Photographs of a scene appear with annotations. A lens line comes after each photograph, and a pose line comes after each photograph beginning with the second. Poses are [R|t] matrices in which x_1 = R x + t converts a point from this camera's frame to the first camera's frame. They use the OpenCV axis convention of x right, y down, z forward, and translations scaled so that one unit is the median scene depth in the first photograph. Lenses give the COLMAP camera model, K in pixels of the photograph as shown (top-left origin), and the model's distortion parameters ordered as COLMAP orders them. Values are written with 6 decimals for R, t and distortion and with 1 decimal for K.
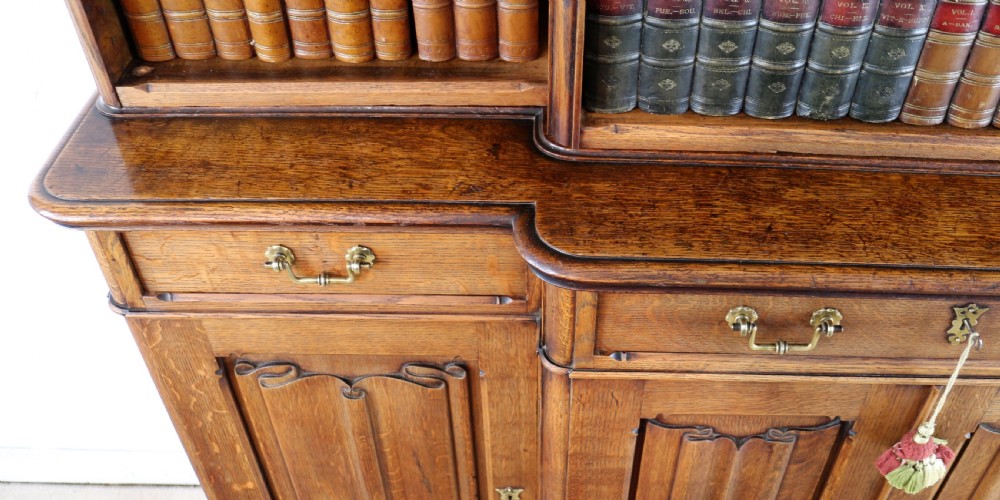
lens RADIAL K [[898.7, 0, 541.1], [0, 898.7, 364.0], [0, 0, 1]] dist [-0.159825, 0.085276]
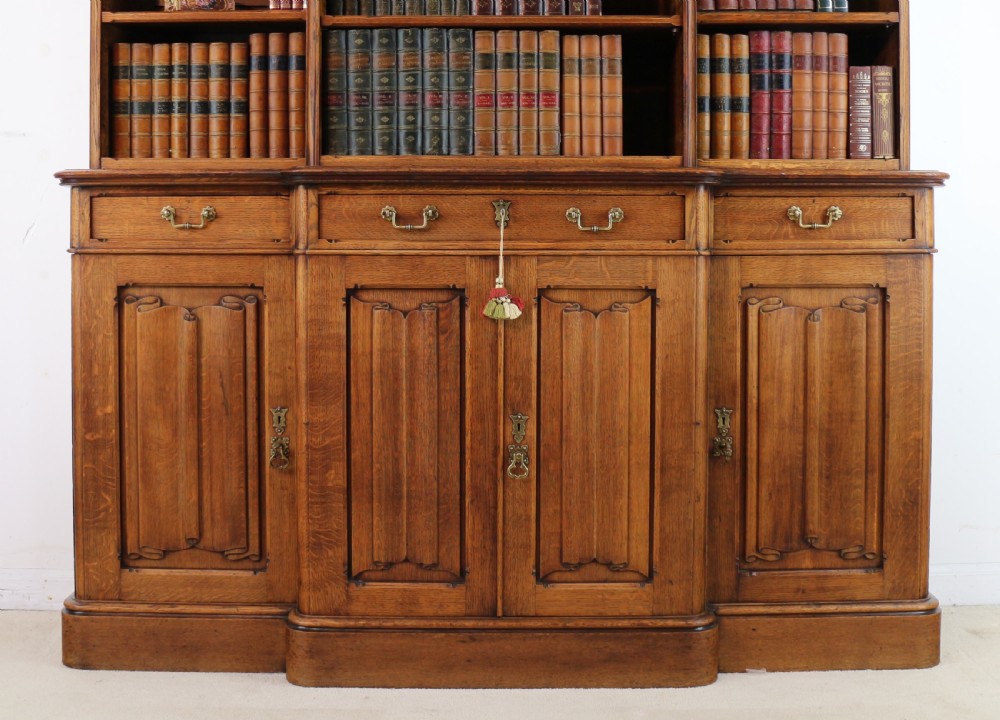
lens RADIAL K [[1248.3, 0, 514.4], [0, 1248.3, 239.2], [0, 0, 1]] dist [-0.143517, 0.000000]
pose [[0.999606, -0.006065, 0.027402, 0.389301], [0.024125, 0.684577, -0.728541, 1.871962], [-0.014340, 0.728915, 0.684454, -0.833117]]
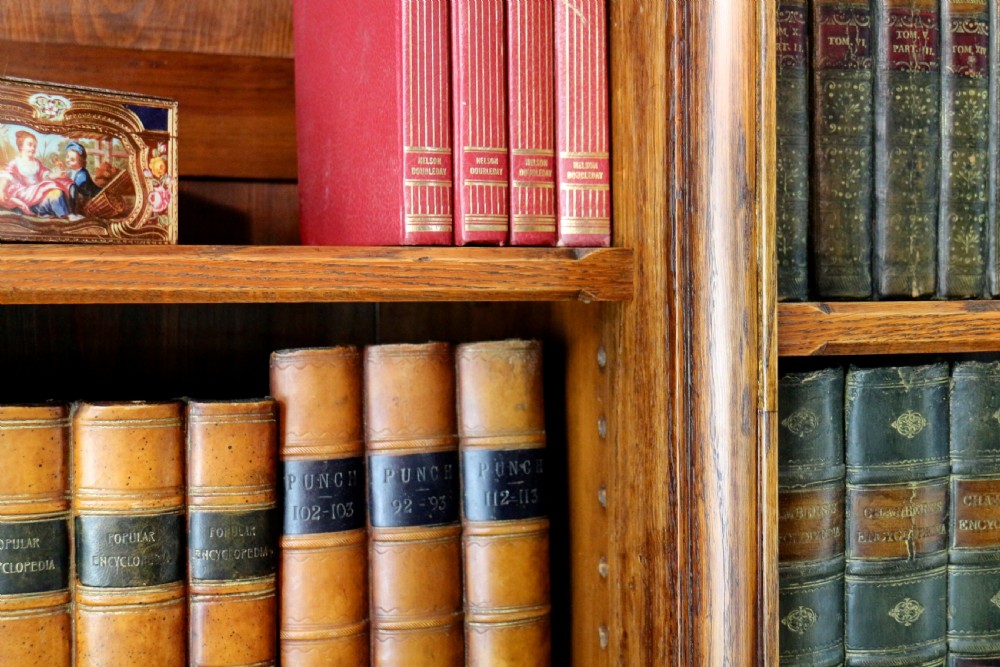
lens RADIAL K [[1338.3, 0, 498.0], [0, 1338.3, 332.7], [0, 0, 1]] dist [-0.084153, 0.000000]
pose [[0.925766, -0.019771, 0.377579, -0.276439], [0.289105, 0.680599, -0.673204, -0.094918], [-0.243670, 0.732389, 0.635791, 0.351315]]
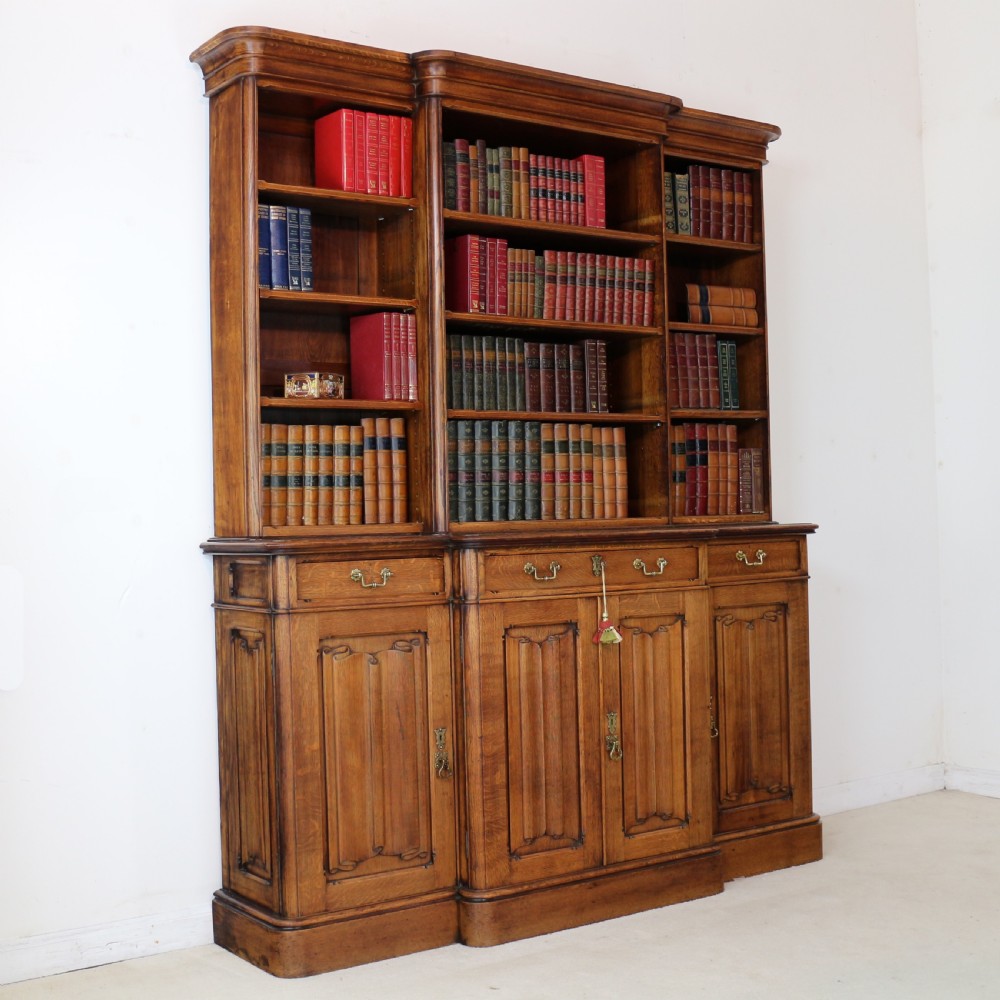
lens RADIAL K [[1488.9, 0, 547.7], [0, 1488.9, 494.2], [0, 0, 1]] dist [-0.151269, 0.000000]
pose [[0.791429, -0.017867, 0.611000, -2.200614], [0.467443, 0.661780, -0.586127, 2.190921], [-0.393876, 0.749485, 0.532103, -1.405682]]
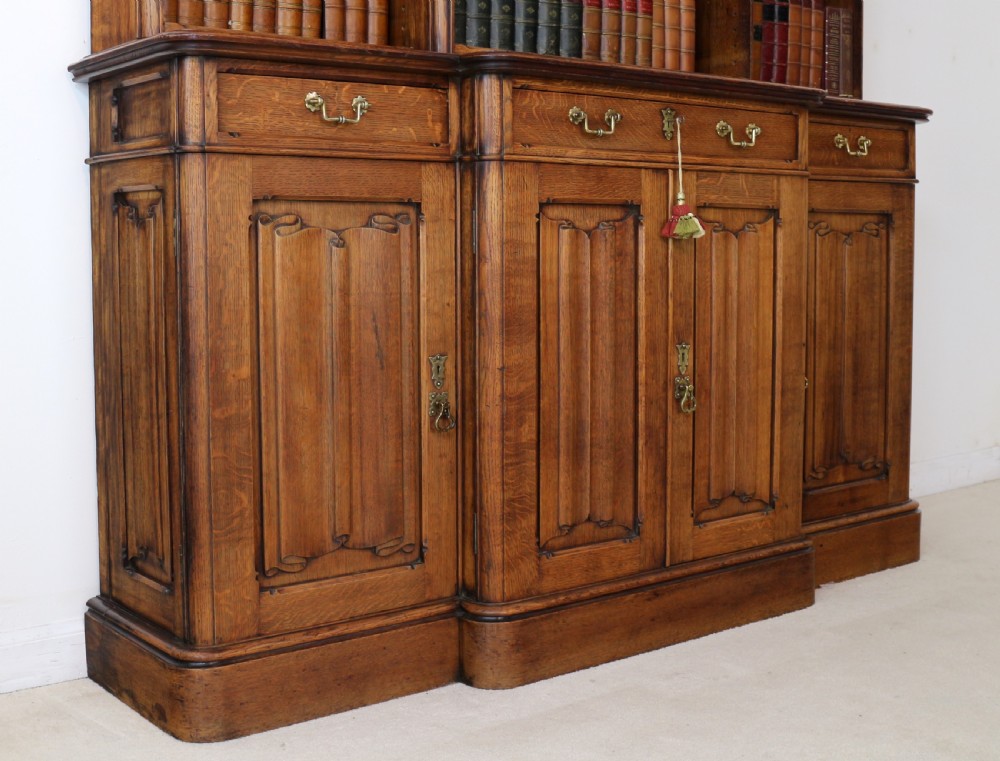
lens RADIAL K [[1330.6, 0, 482.5], [0, 1330.6, 343.1], [0, 0, 1]] dist [-0.143405, 0.000000]
pose [[0.777657, -0.057217, 0.626079, -1.408127], [0.466555, 0.720020, -0.513709, 1.363112], [-0.421397, 0.691590, 0.586624, -0.127436]]
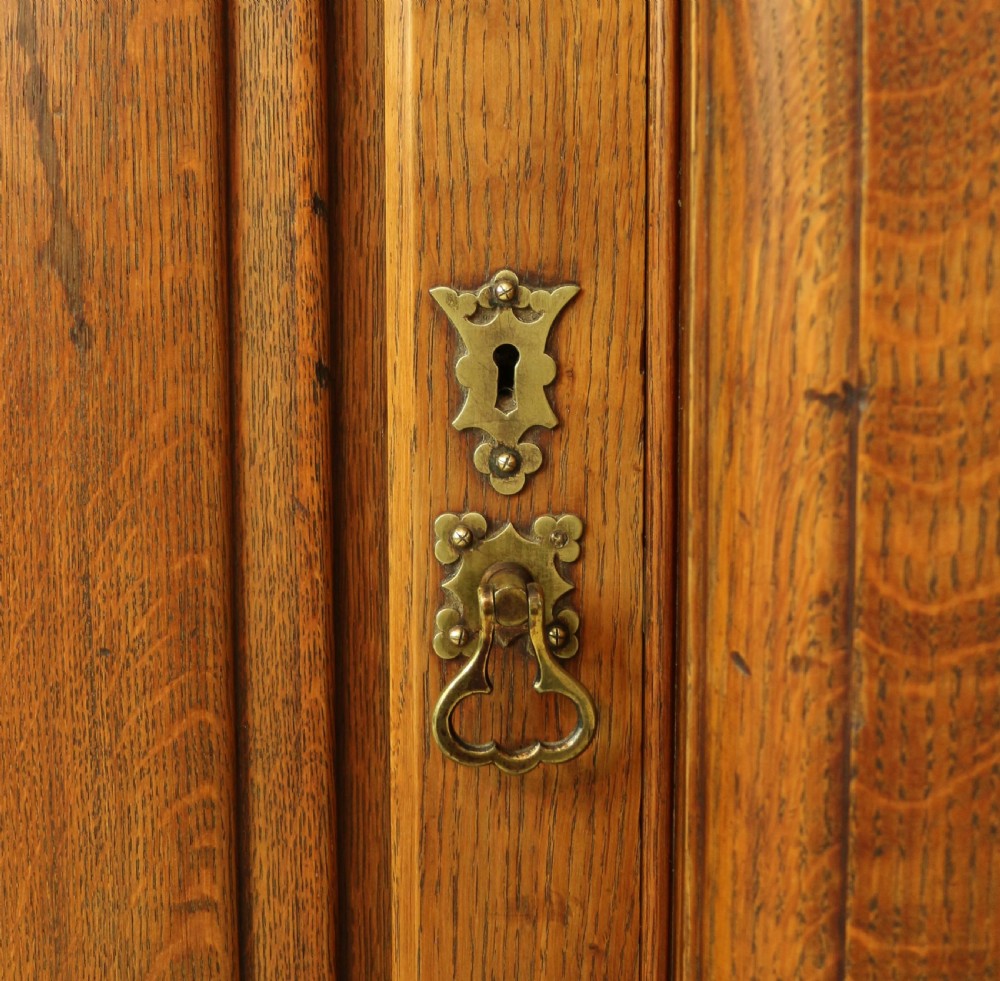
lens RADIAL K [[1935.1, 0, 435.1], [0, 1935.1, 324.9], [0, 0, 1]] dist [-0.051072, 0.000000]
pose [[0.999701, -0.013776, 0.020189, -0.072967], [0.023691, 0.749182, -0.661940, 0.523092], [-0.006006, 0.662221, 0.749285, 0.877093]]
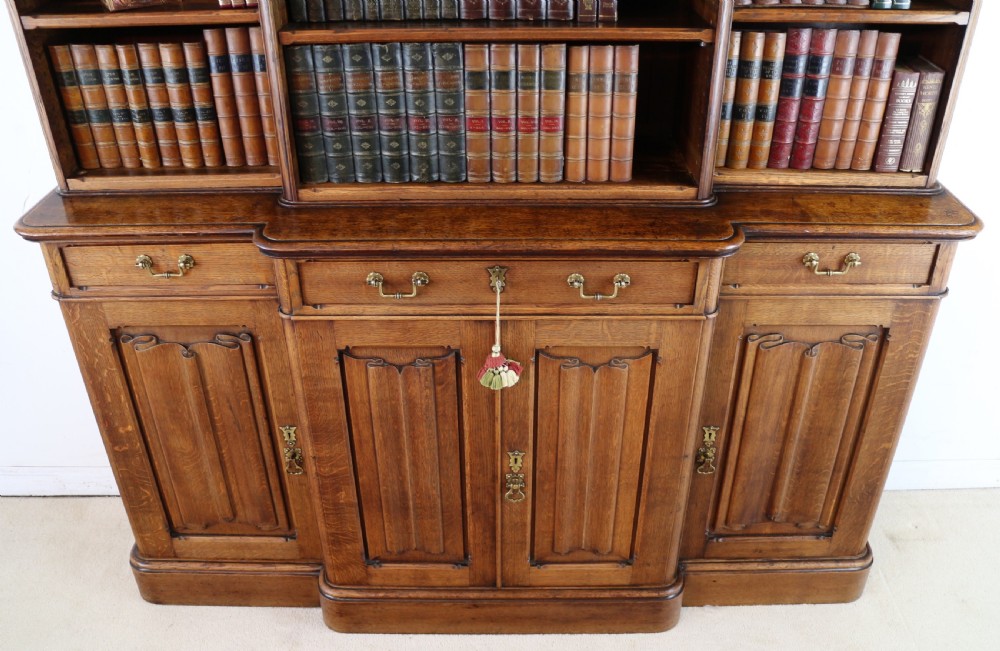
lens RADIAL K [[859.1, 0, 509.4], [0, 859.1, 336.4], [0, 0, 1]] dist [-0.162724, 0.114221]
pose [[0.999724, -0.018067, 0.015038, 0.429632], [0.021353, 0.965483, -0.259589, 0.484750], [-0.009829, 0.259839, 0.965602, -0.648579]]
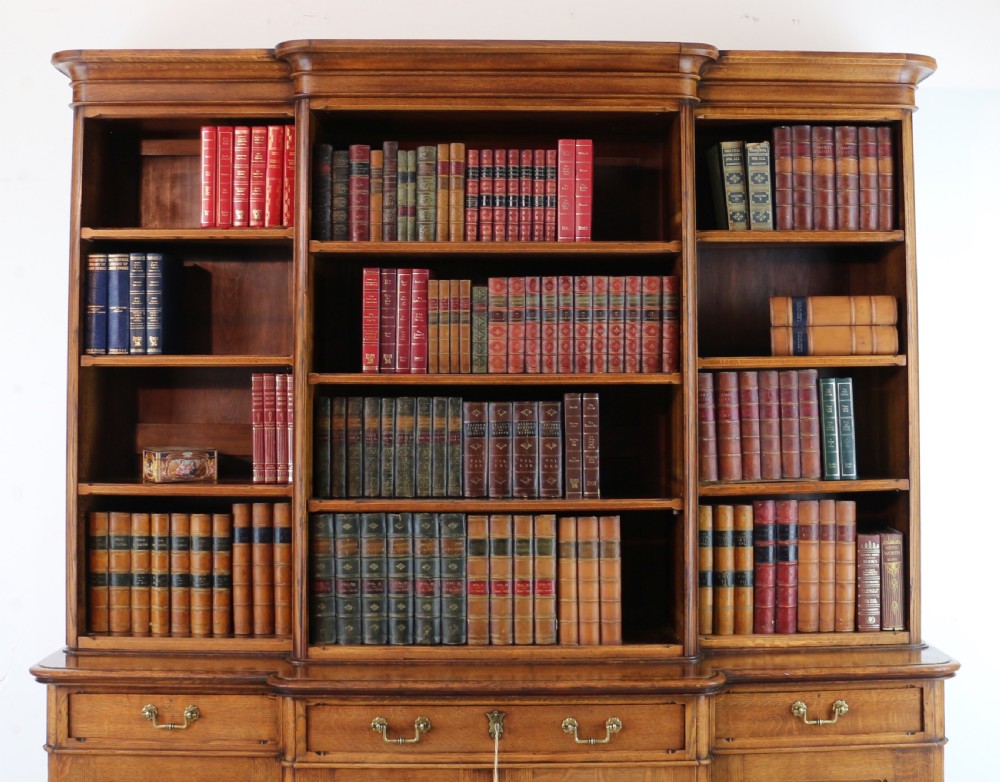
lens RADIAL K [[1349.1, 0, 536.1], [0, 1349.1, 290.0], [0, 0, 1]] dist [-0.125417, 0.000000]
pose [[0.999061, -0.006271, 0.042861, 0.405687], [0.037234, 0.629973, -0.775724, 1.476151], [-0.022136, 0.776592, 0.629615, -1.458291]]
